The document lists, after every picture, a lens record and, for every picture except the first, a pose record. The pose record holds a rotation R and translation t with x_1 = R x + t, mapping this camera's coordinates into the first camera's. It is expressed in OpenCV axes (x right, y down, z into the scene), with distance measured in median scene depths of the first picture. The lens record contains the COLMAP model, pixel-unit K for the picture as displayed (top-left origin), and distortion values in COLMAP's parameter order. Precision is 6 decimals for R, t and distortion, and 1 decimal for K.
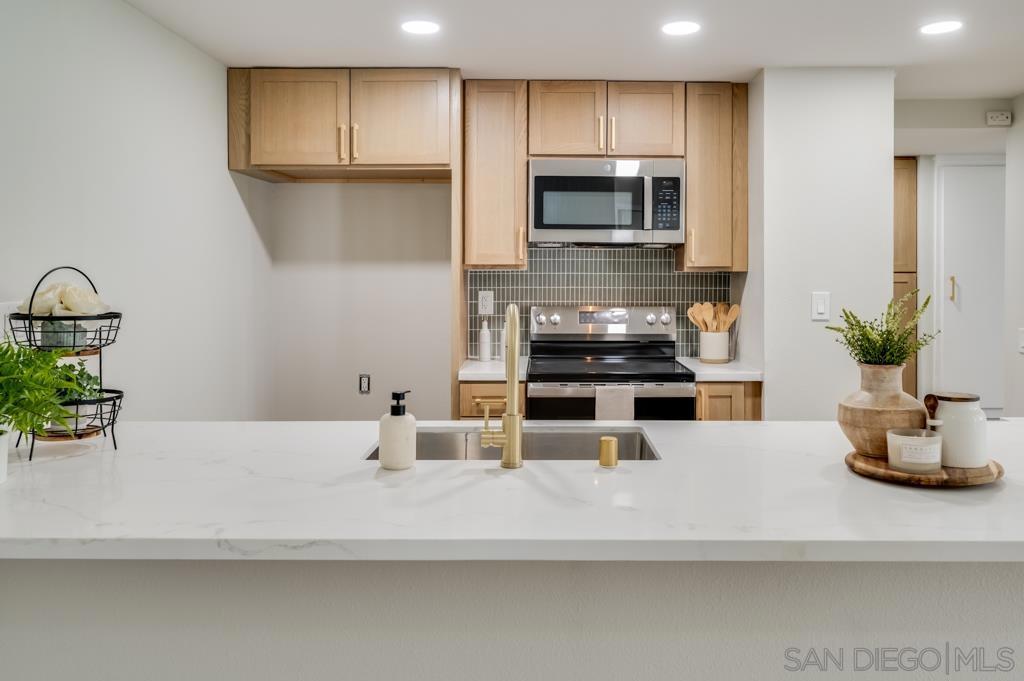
lens RADIAL K [[768.2, 0, 544.5], [0, 768.2, 279.6], [0, 0, 1]] dist [0.003266, 0.001324]
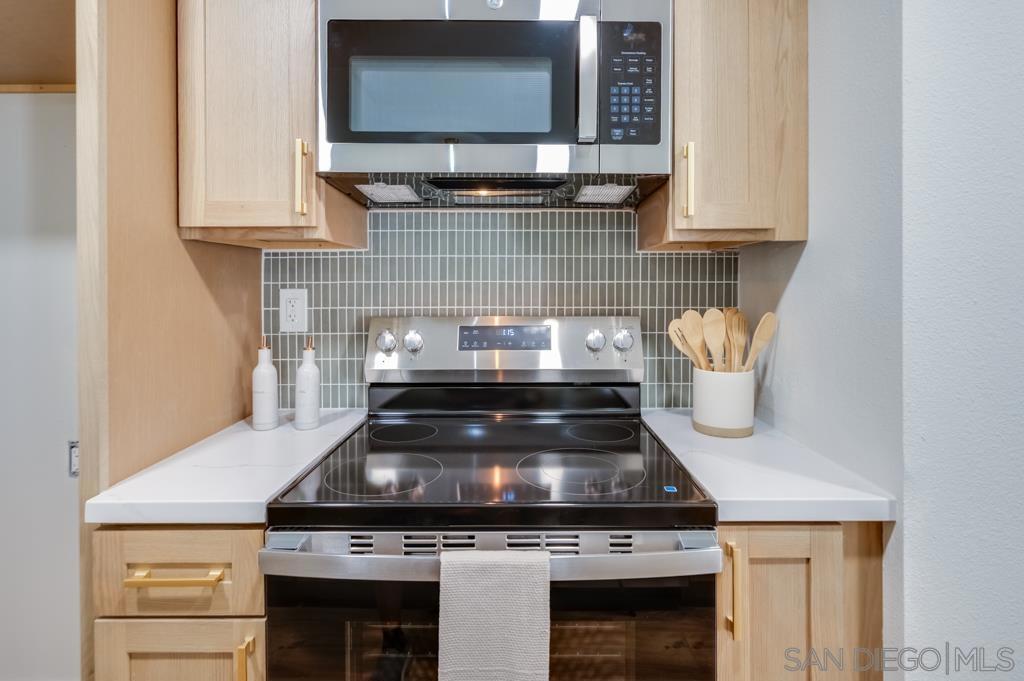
lens RADIAL K [[525.5, 0, 527.3], [0, 525.5, 290.3], [0, 0, 1]] dist [0.000304, 0.000000]
pose [[0.999855, -0.004499, 0.016437, 0.088581], [0.004453, 0.999986, 0.002815, 0.016308], [-0.016450, -0.002742, 0.999861, 0.656163]]
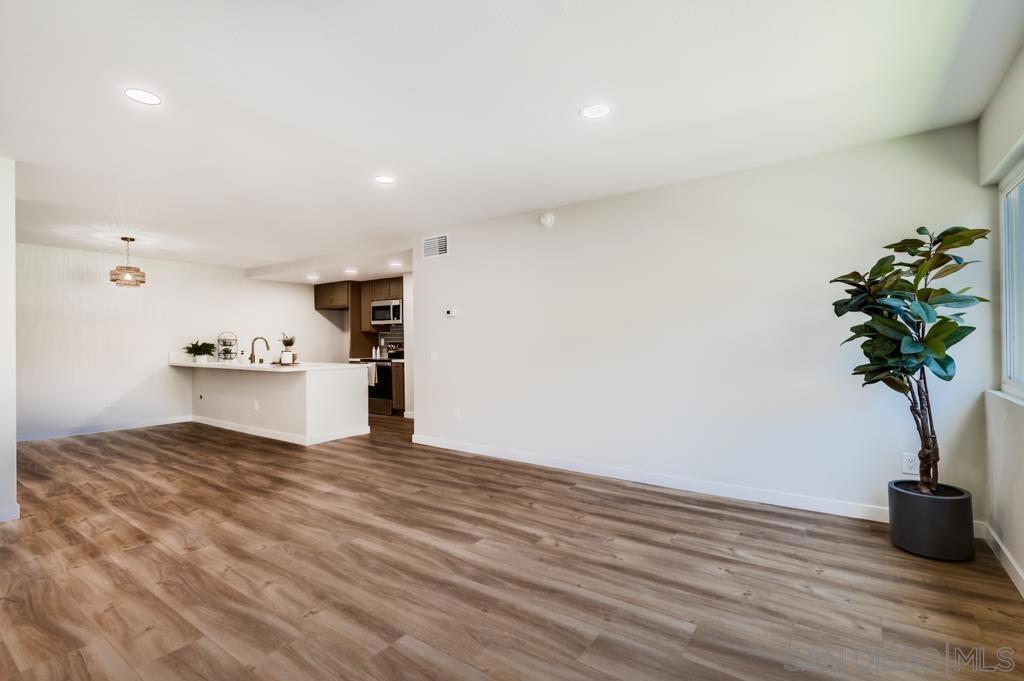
lens RADIAL K [[430.0, 0, 536.3], [0, 430.0, 342.5], [0, 0, 1]] dist [-0.000708, -0.000098]
pose [[0.865667, -0.008469, -0.500549, 1.588600], [0.006181, 0.999961, -0.006230, 0.051035], [0.500582, 0.002299, 0.865686, -0.360626]]
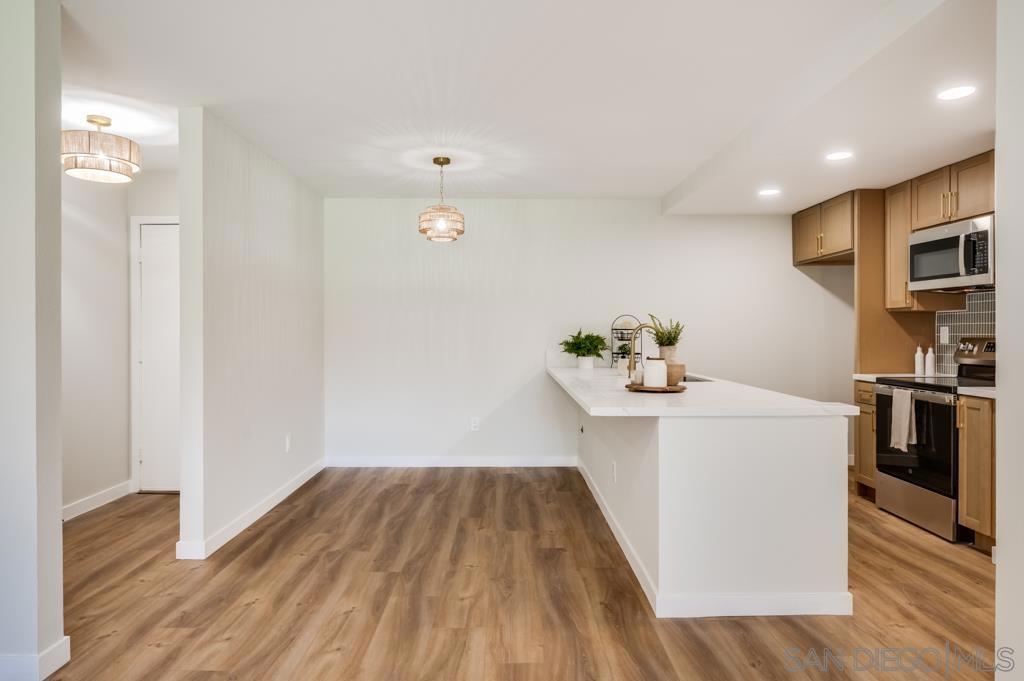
lens RADIAL K [[616.7, 0, 541.9], [0, 616.7, 336.7], [0, 0, 1]] dist [-0.004412, -0.000350]
pose [[0.072169, 0.006743, -0.997370, 1.022769], [-0.005788, 0.999963, 0.006342, 0.031469], [0.997376, 0.005315, 0.072205, 0.212452]]
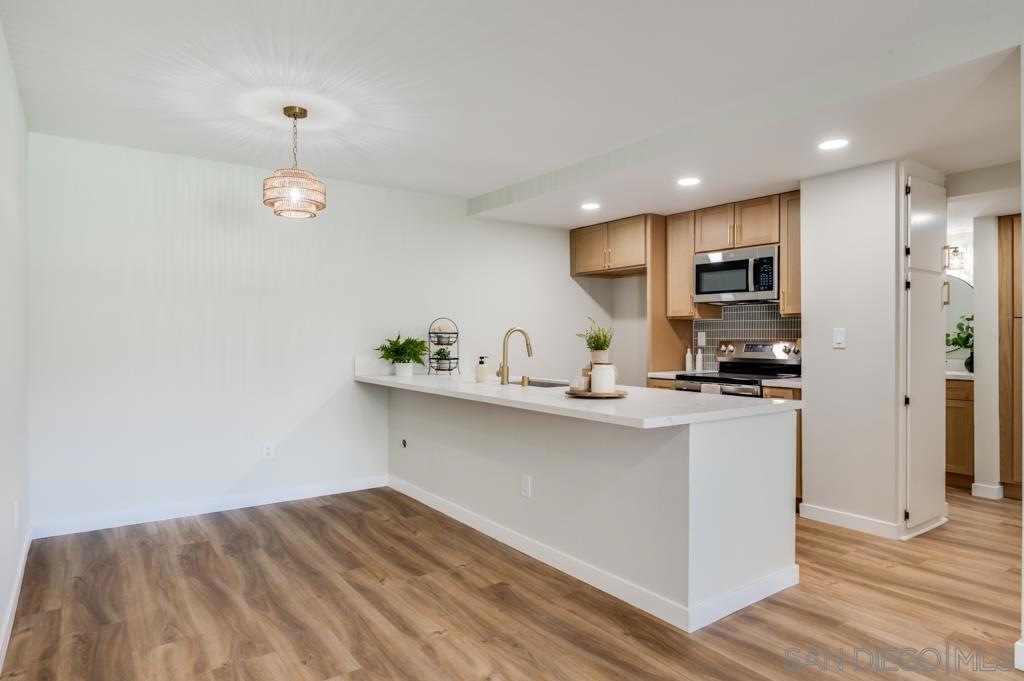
lens RADIAL K [[587.5, 0, 528.2], [0, 587.5, 337.6], [0, 0, 1]] dist [-0.001530, -0.000906]
pose [[0.613718, 0.000927, -0.789525, 0.755898], [-0.005401, 0.999981, -0.003025, 0.034806], [0.789507, 0.006121, 0.613711, -0.110825]]
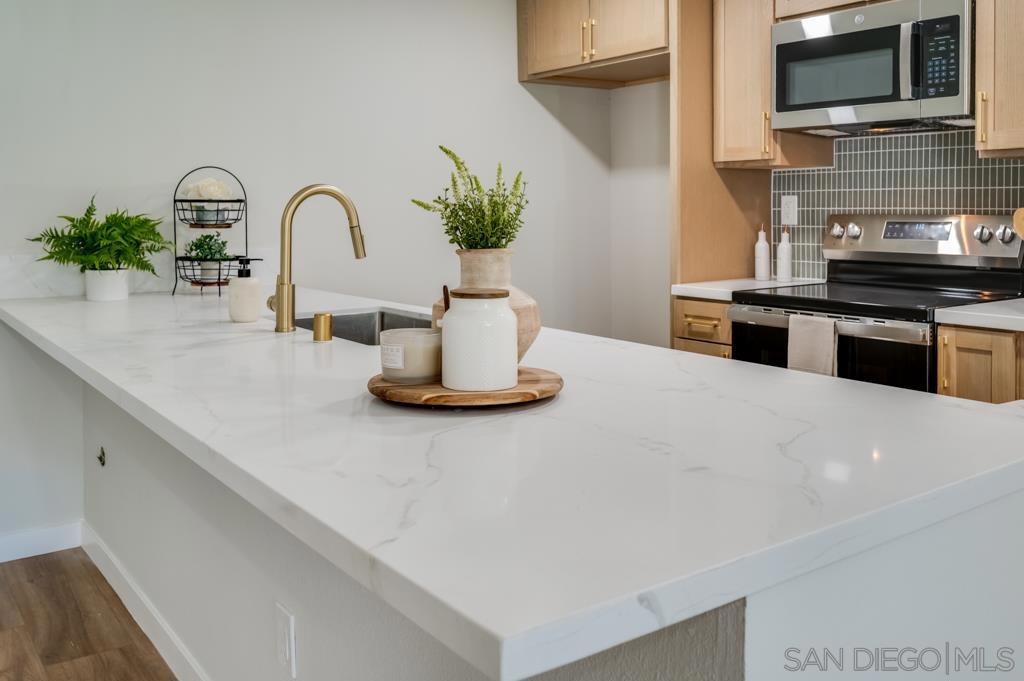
lens RADIAL K [[893.6, 0, 513.7], [0, 893.6, 221.6], [0, 0, 1]] dist [-0.008643, 0.005106]
pose [[0.606364, 0.010338, -0.795120, 0.516304], [0.000225, 0.999913, 0.013173, 0.031222], [0.795187, -0.008166, 0.606309, 0.217707]]
